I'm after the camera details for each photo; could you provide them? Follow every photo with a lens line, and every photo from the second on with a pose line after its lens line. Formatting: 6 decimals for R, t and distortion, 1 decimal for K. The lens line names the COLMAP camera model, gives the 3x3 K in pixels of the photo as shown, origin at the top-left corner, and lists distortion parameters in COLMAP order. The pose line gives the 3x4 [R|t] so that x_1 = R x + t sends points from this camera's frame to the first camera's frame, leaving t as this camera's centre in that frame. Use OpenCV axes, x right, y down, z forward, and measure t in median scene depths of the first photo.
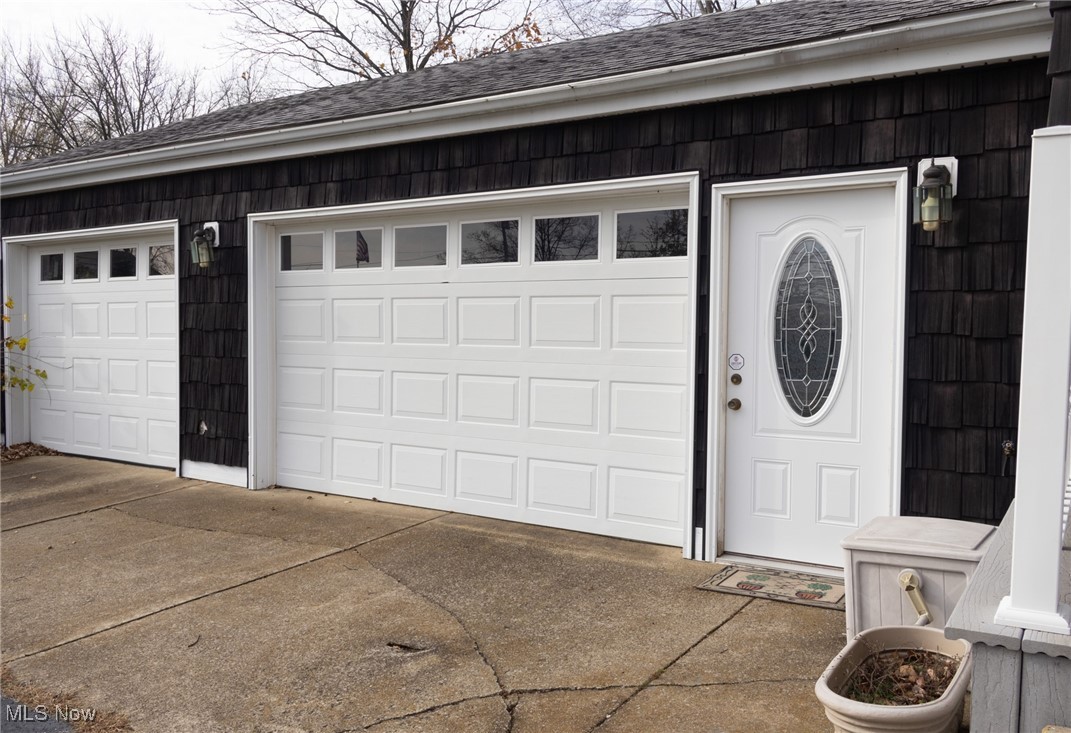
lens RADIAL K [[950.6, 0, 535.4], [0, 950.6, 365.6], [0, 0, 1]] dist [-0.011804, -0.015713]
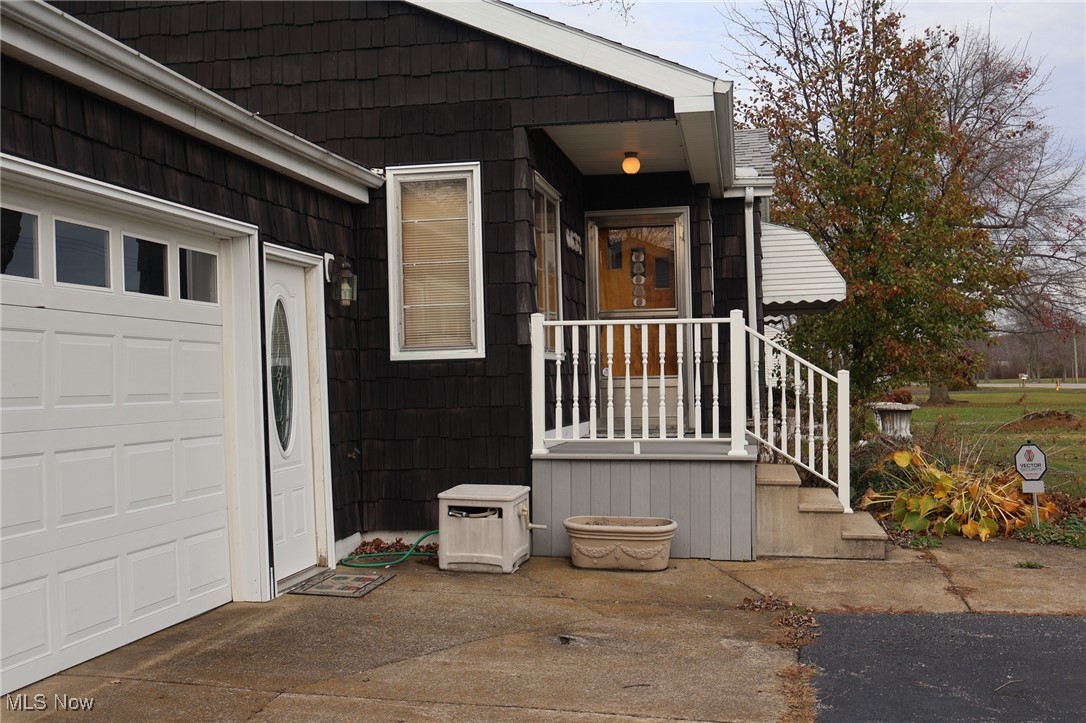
lens RADIAL K [[1264.5, 0, 543.0], [0, 1264.5, 364.1], [0, 0, 1]] dist [0.013035, 0.000000]
pose [[-0.409956, 0.007949, 0.912071, -1.432049], [0.051312, 0.998579, 0.014361, -0.068066], [-0.910661, 0.052687, -0.409782, 1.504234]]
